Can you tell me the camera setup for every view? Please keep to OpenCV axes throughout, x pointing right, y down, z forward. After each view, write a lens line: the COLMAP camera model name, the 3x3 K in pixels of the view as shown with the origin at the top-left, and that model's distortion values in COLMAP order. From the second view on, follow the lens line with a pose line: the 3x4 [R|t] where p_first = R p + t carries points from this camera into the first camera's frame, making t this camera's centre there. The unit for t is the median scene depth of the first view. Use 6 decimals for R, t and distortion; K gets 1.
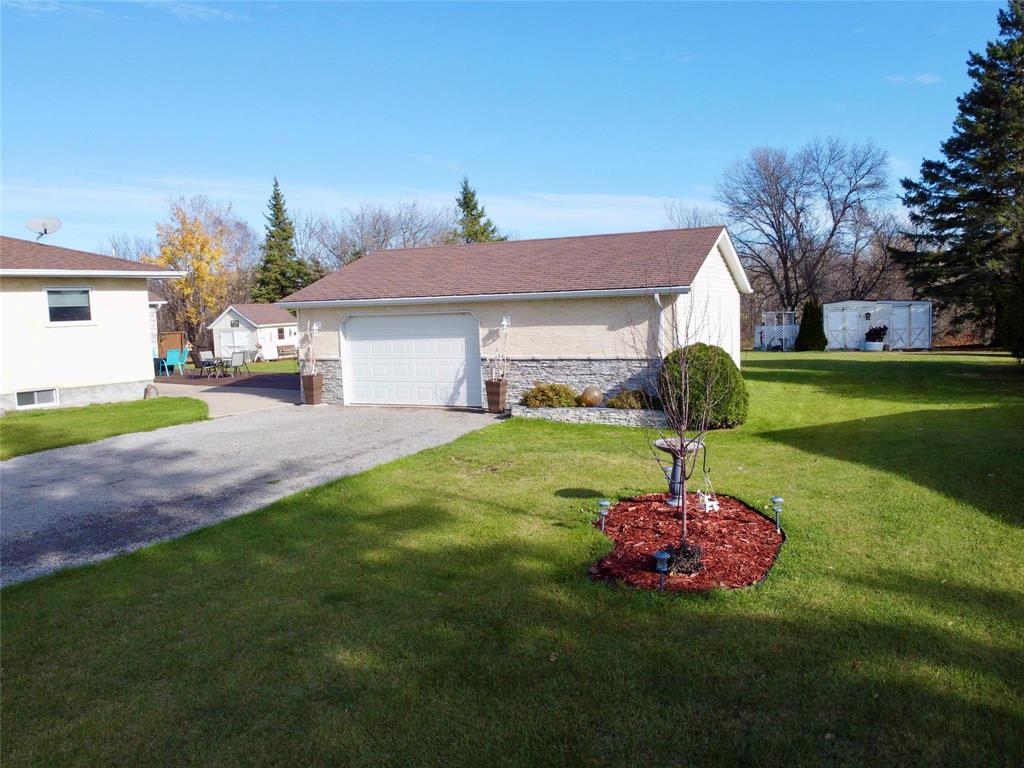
lens RADIAL K [[770.1, 0, 511.2], [0, 770.1, 384.7], [0, 0, 1]] dist [0.001914, 0.001799]
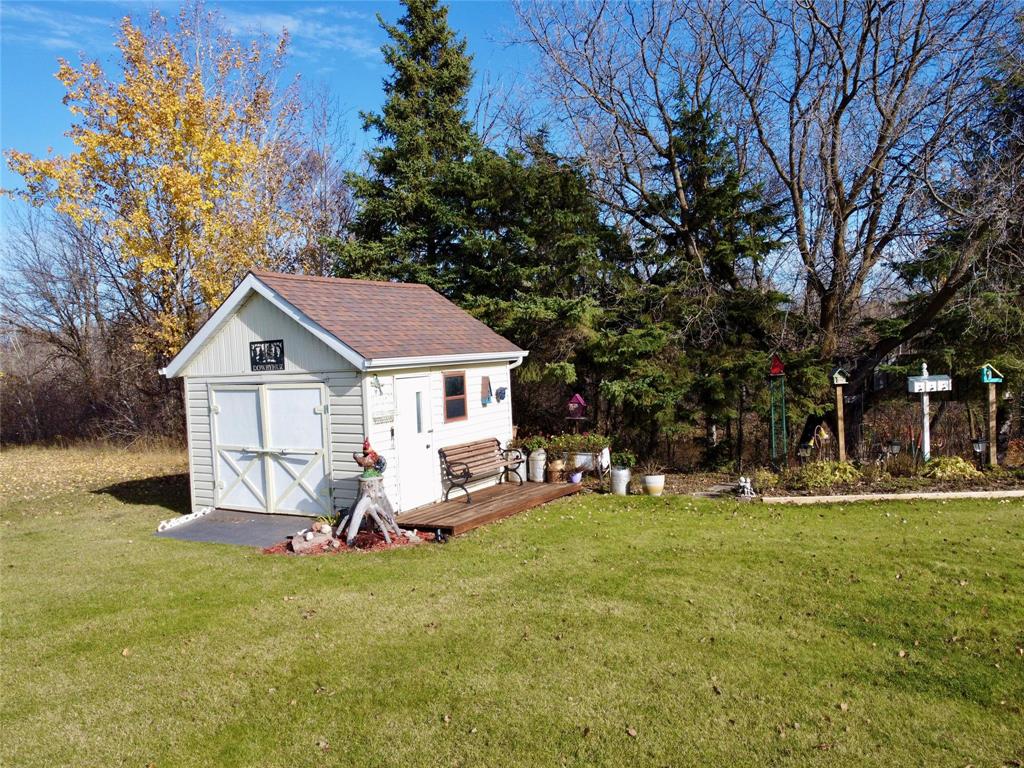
lens RADIAL K [[770.1, 0, 512.6], [0, 770.1, 382.4], [0, 0, 1]] dist [0.001914, 0.001799]
pose [[0.995785, 0.004763, -0.091598, -0.260015], [-0.009629, 0.998561, -0.052753, -0.058311], [0.091215, 0.053412, 0.994398, 0.765206]]
